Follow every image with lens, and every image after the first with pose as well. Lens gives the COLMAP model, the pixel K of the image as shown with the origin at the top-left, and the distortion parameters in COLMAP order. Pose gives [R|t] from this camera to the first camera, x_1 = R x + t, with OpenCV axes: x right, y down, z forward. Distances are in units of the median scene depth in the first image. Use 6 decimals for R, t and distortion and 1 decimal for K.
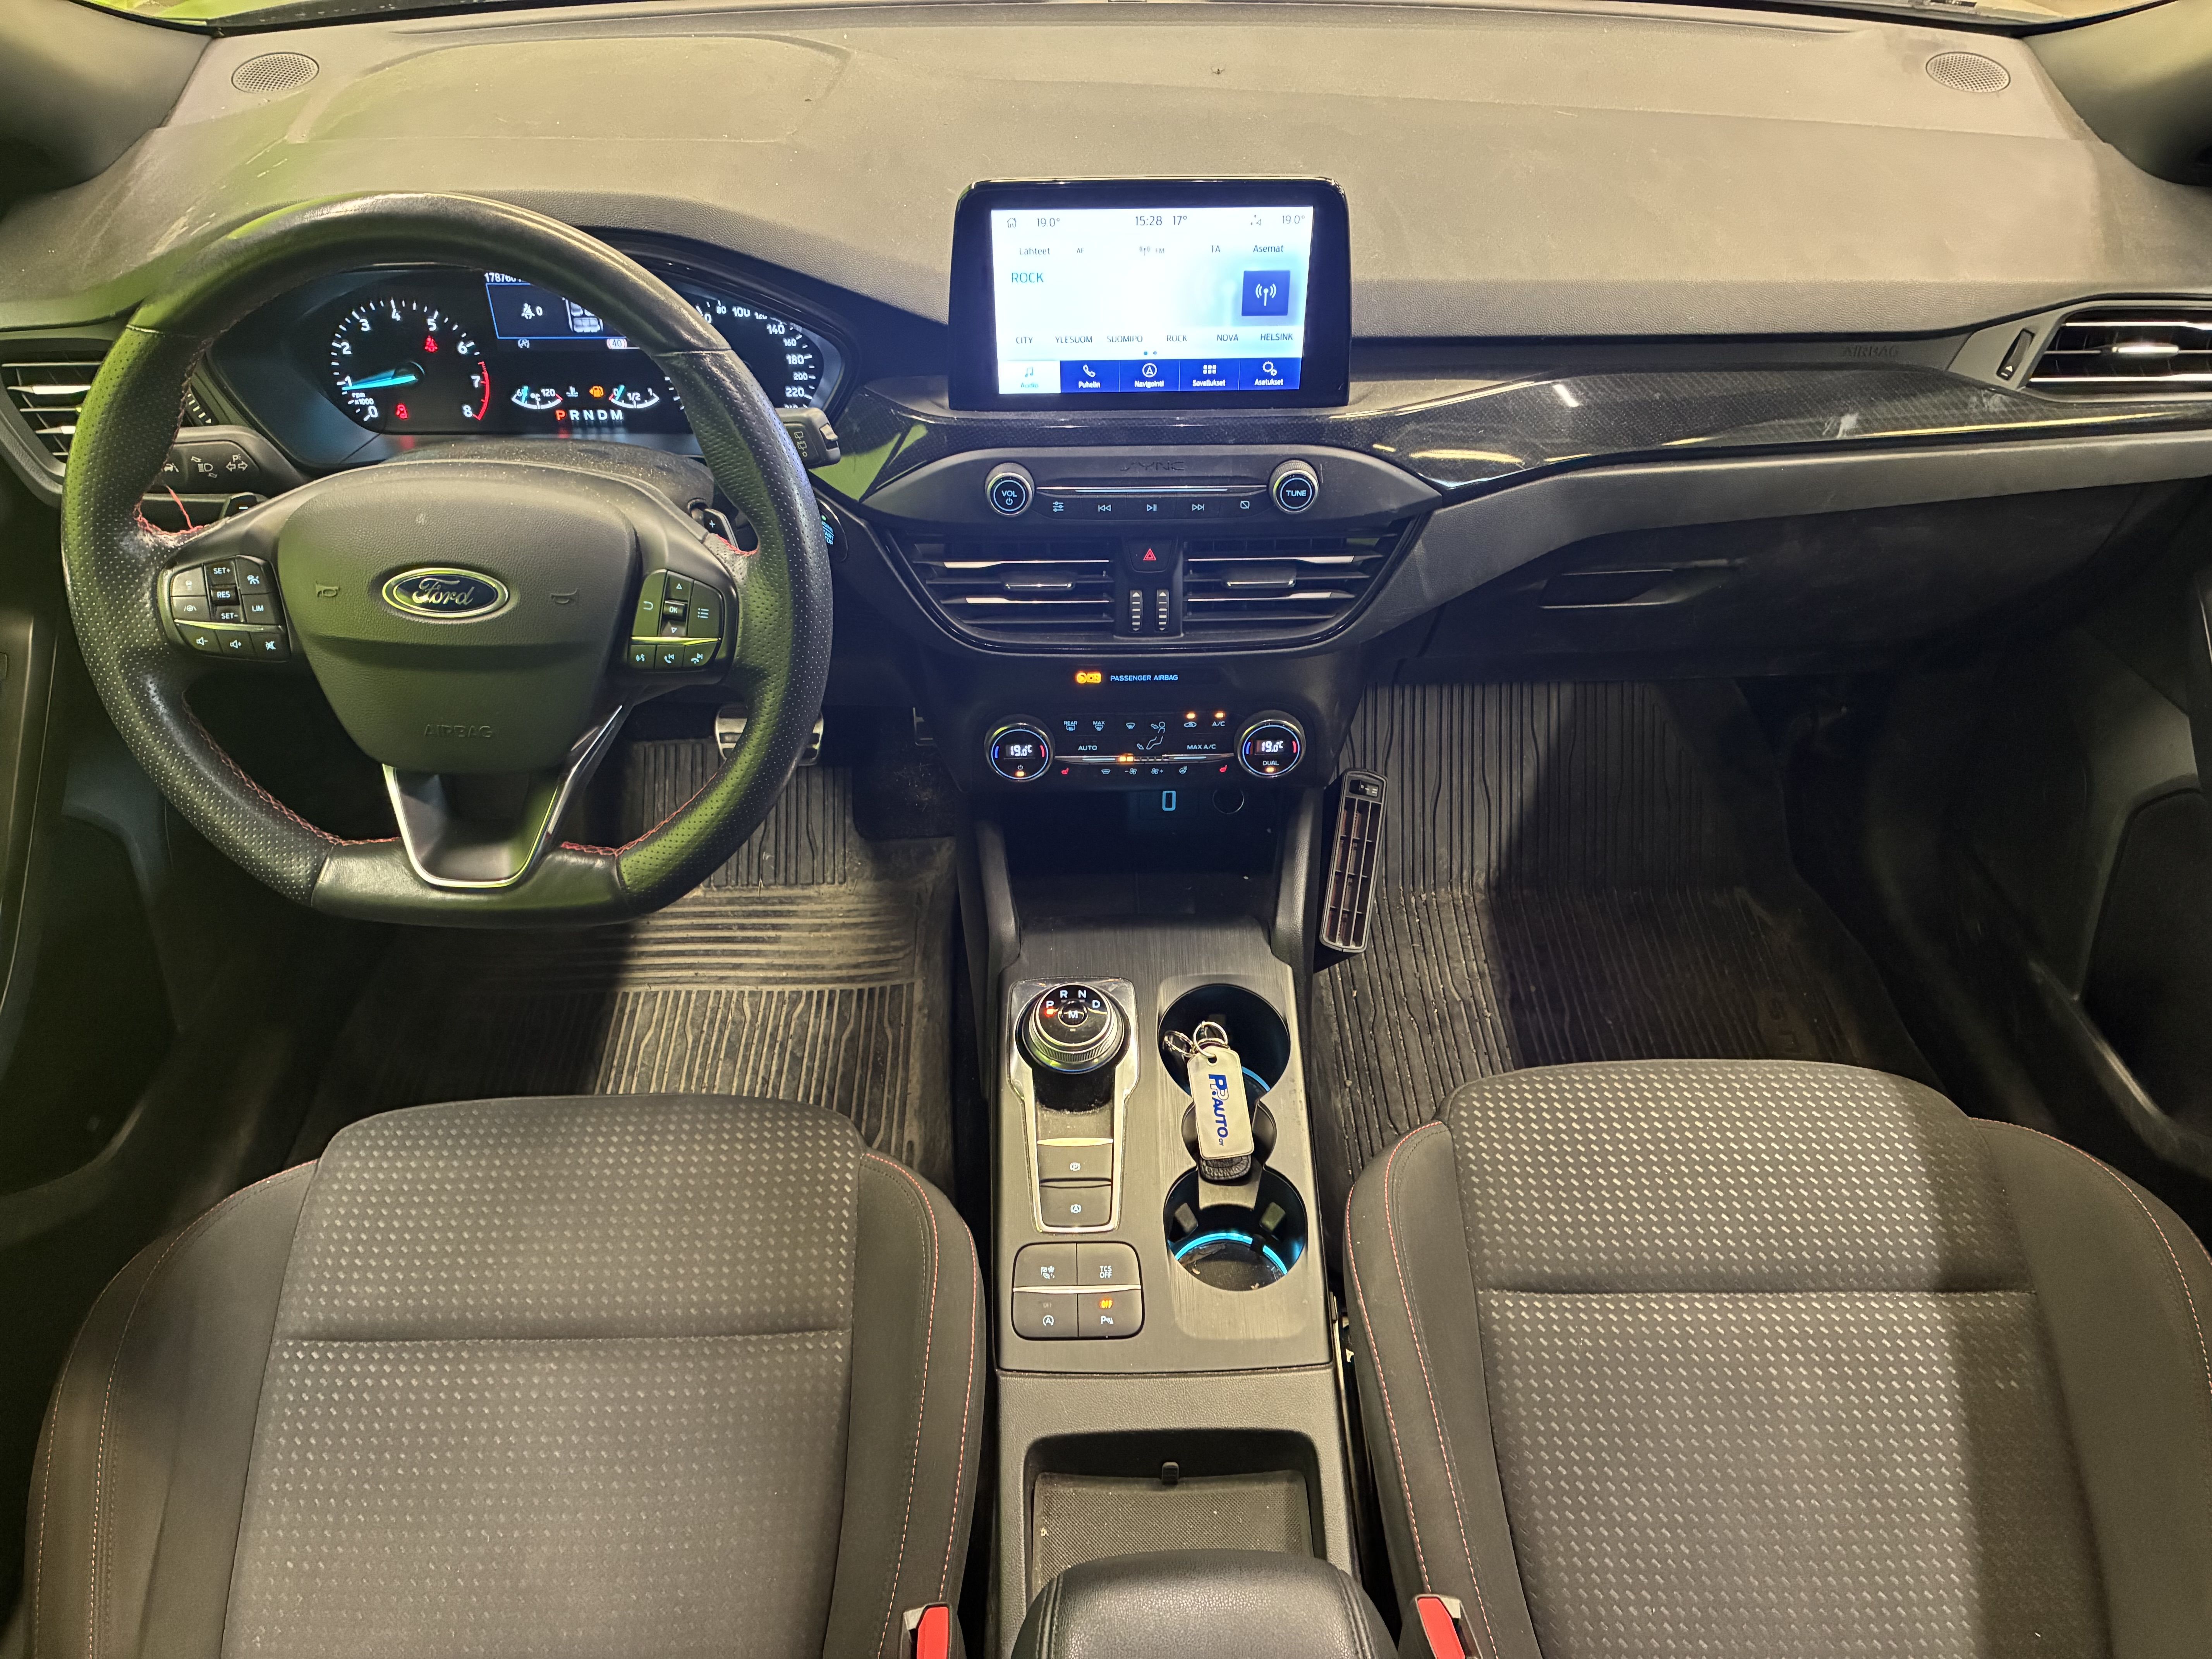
lens RADIAL K [[1671.8, 0, 1112.3], [0, 1671.8, 822.7], [0, 0, 1]] dist [0.012485, 0.009431]
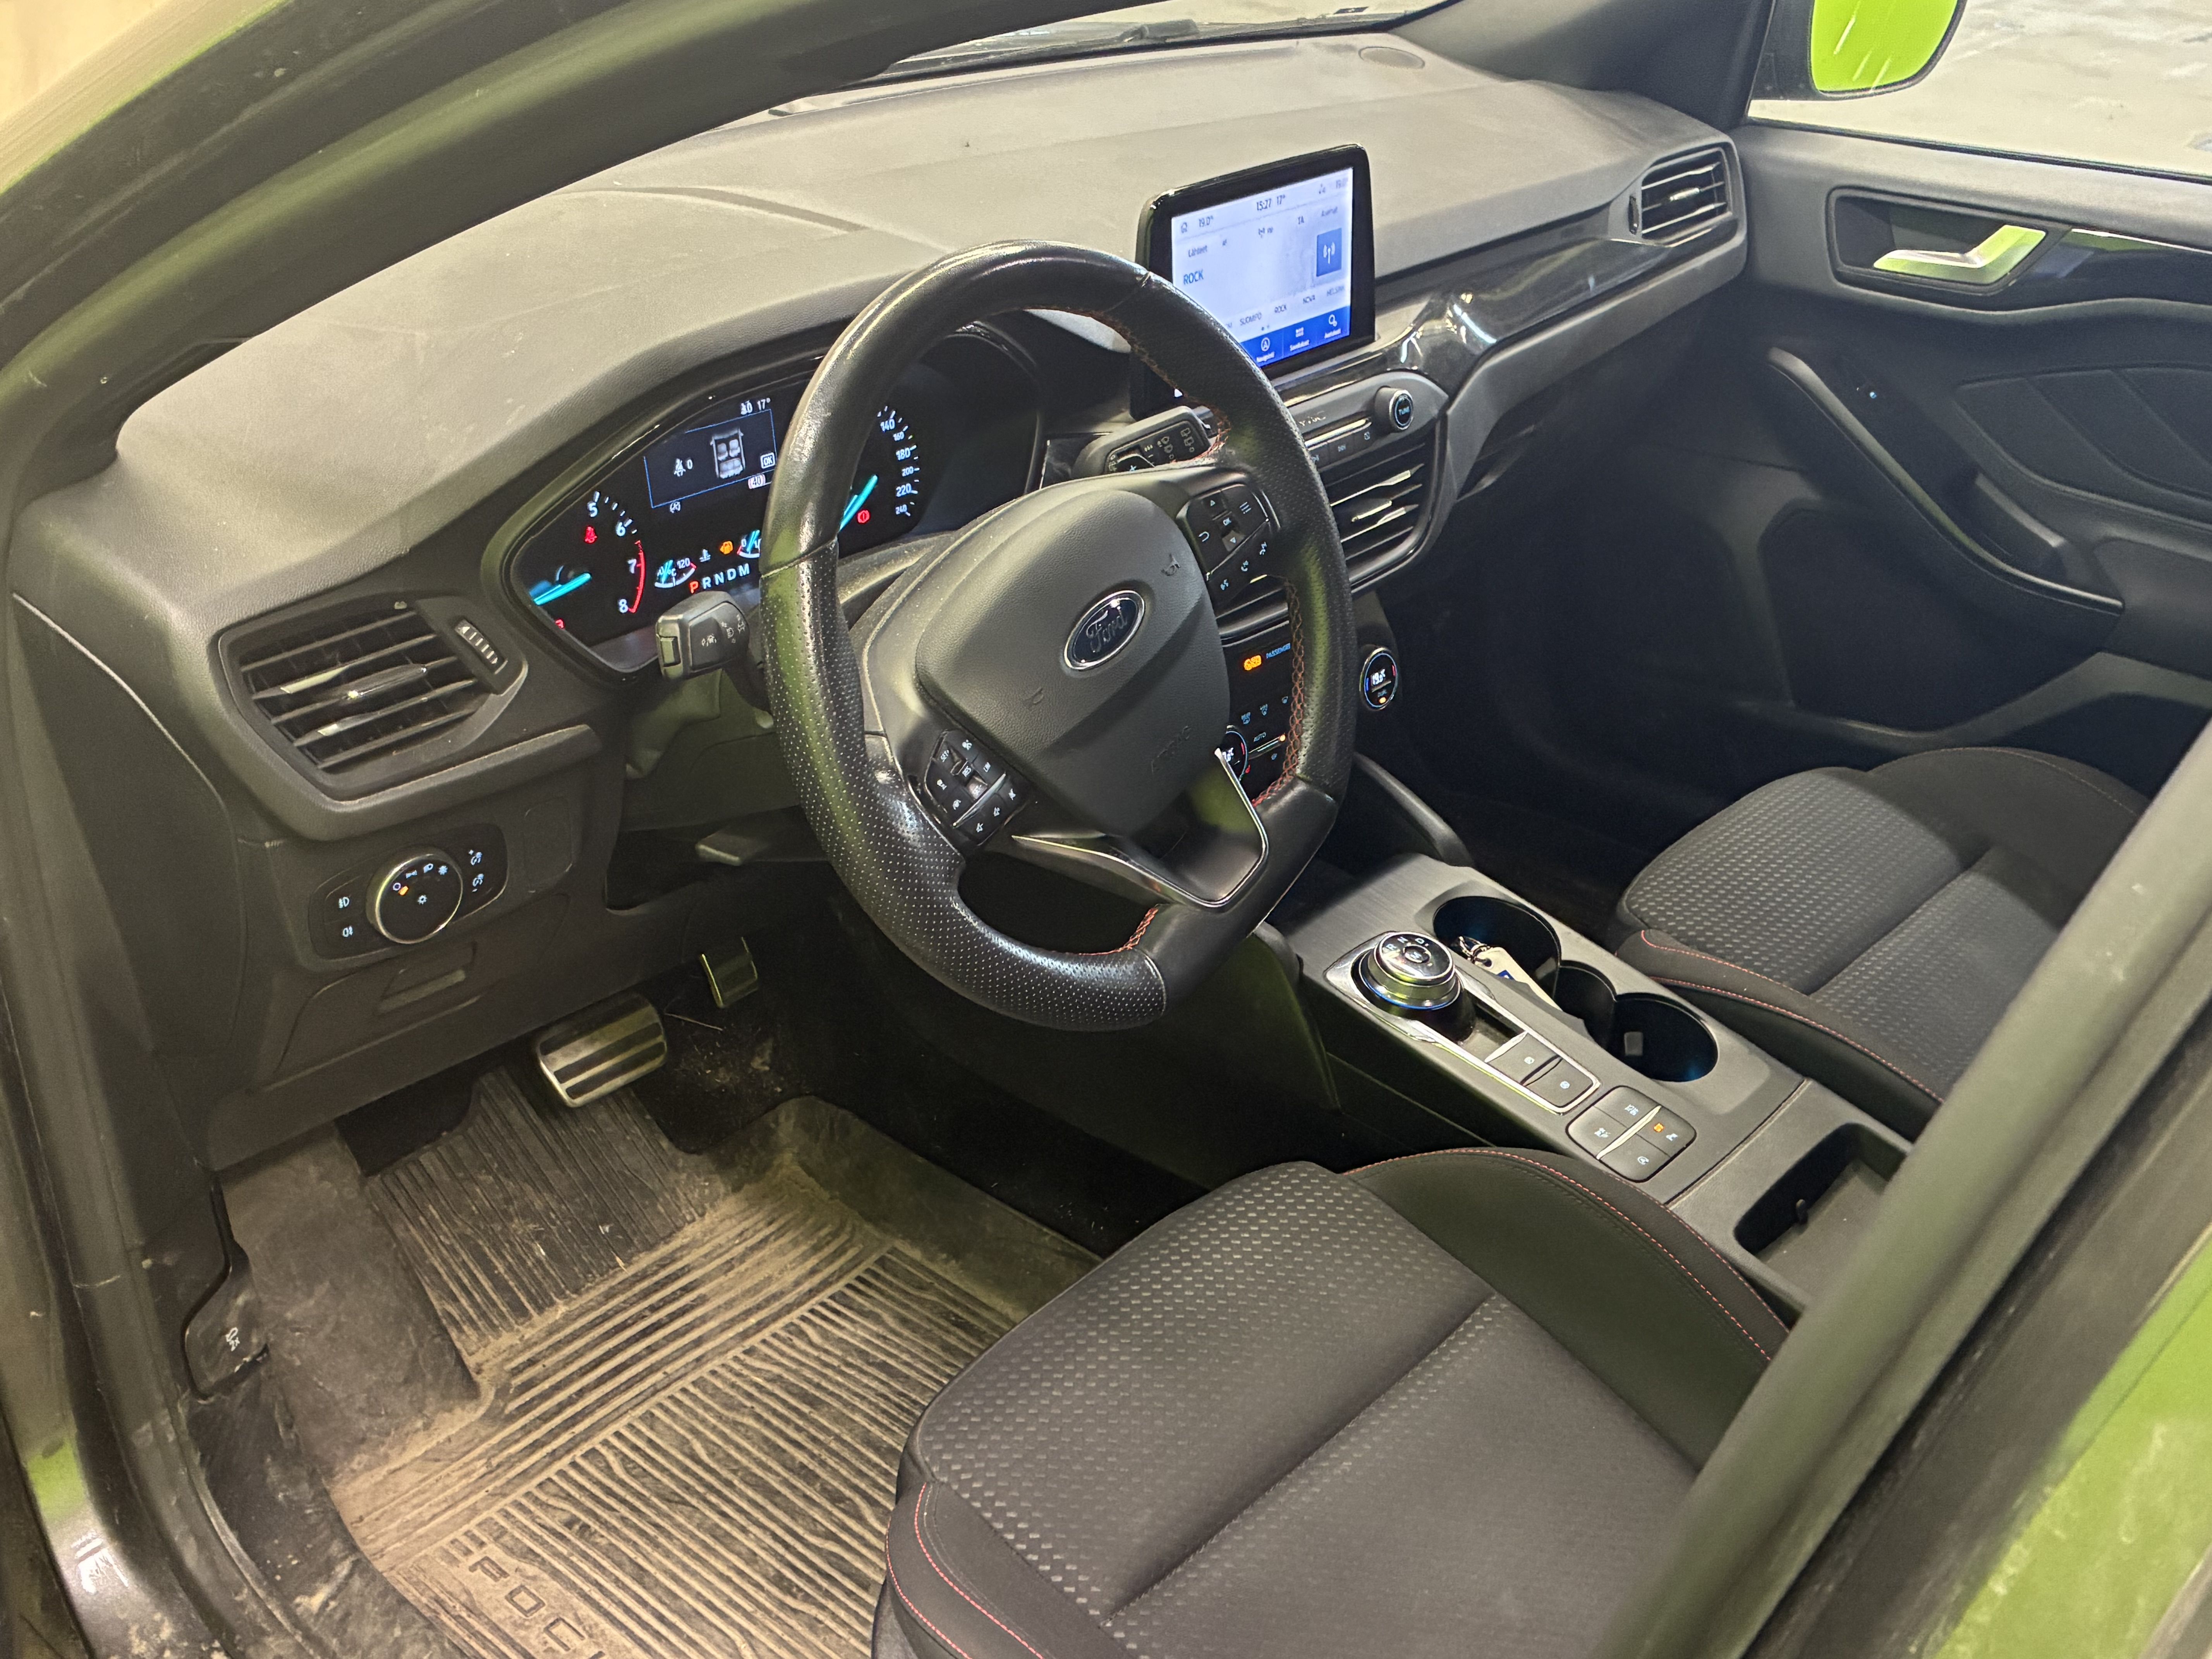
lens RADIAL K [[2291.0, 0, 1108.3], [0, 2291.0, 818.1], [0, 0, 1]] dist [0.065837, 0.000000]
pose [[0.686965, -0.340057, 0.642215, -1.016401], [0.474248, 0.879406, -0.041643, 0.012069], [-0.550606, 0.333176, 0.765393, 0.018141]]
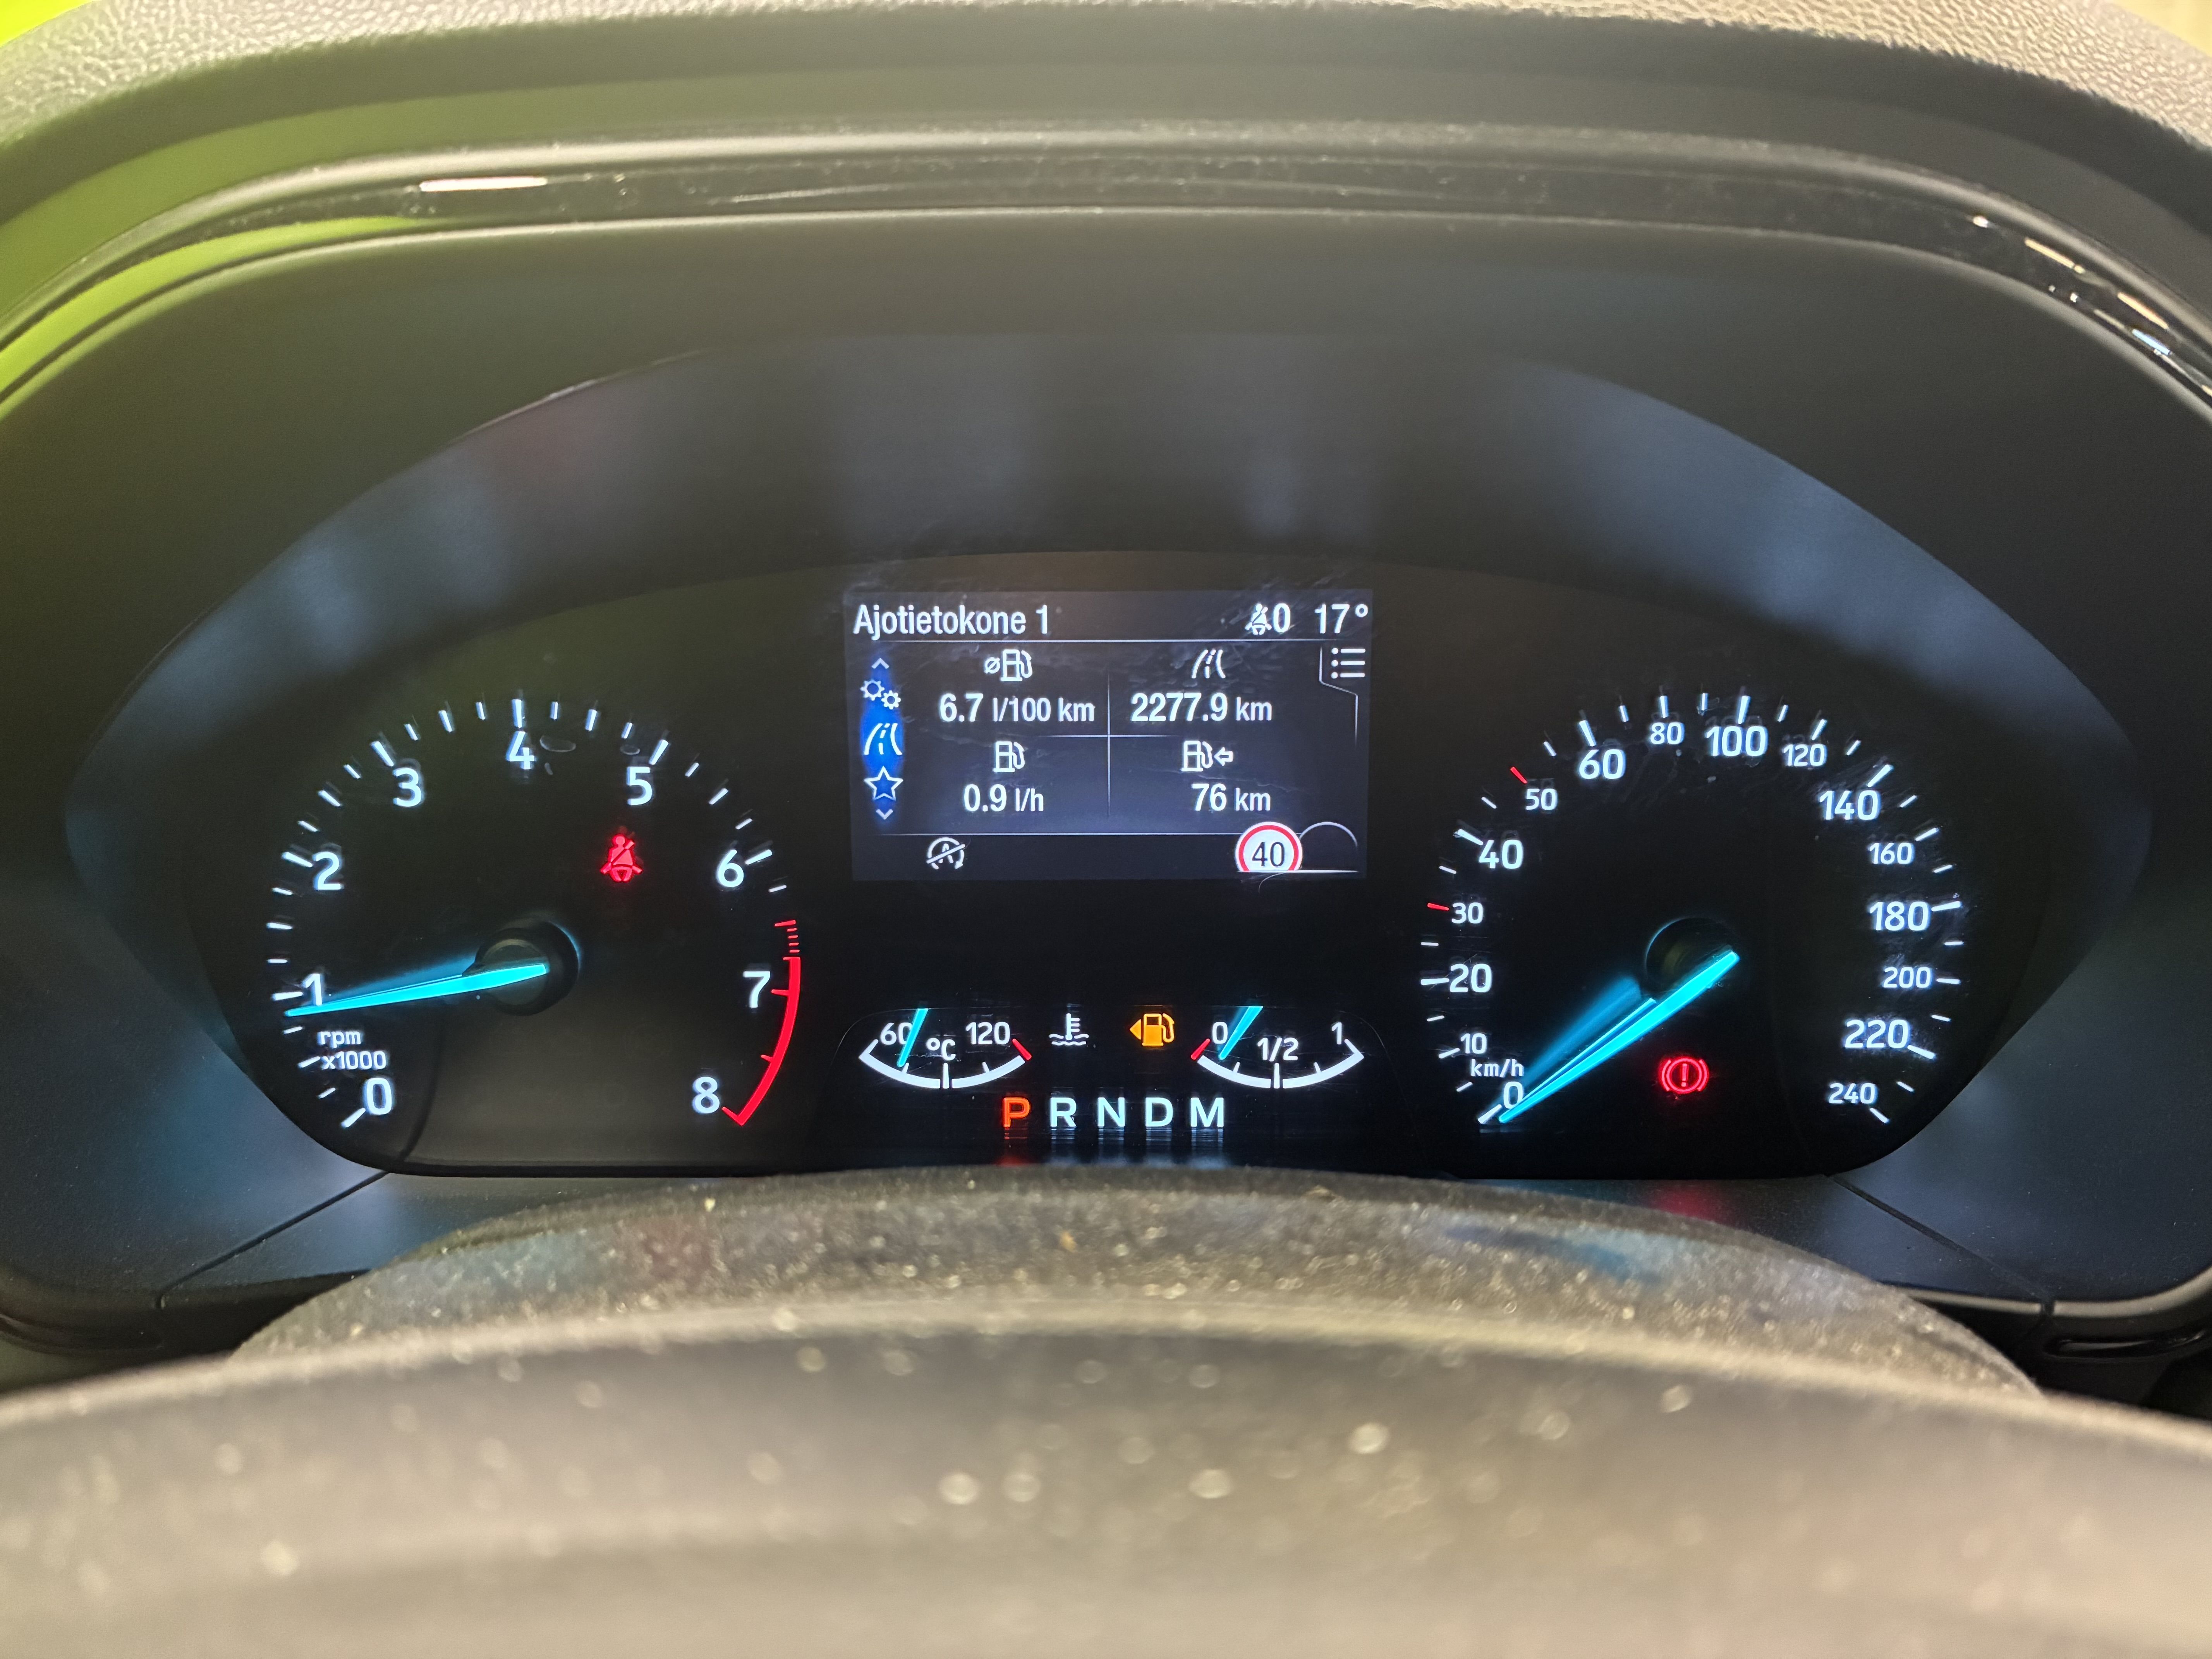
lens RADIAL K [[1671.8, 0, 1107.1], [0, 1671.8, 821.1], [0, 0, 1]] dist [0.012485, 0.009431]
pose [[0.999076, -0.001549, -0.042948, -0.311357], [-0.017972, 0.892711, -0.450272, -0.164073], [0.039038, 0.450627, 0.891858, 0.746025]]
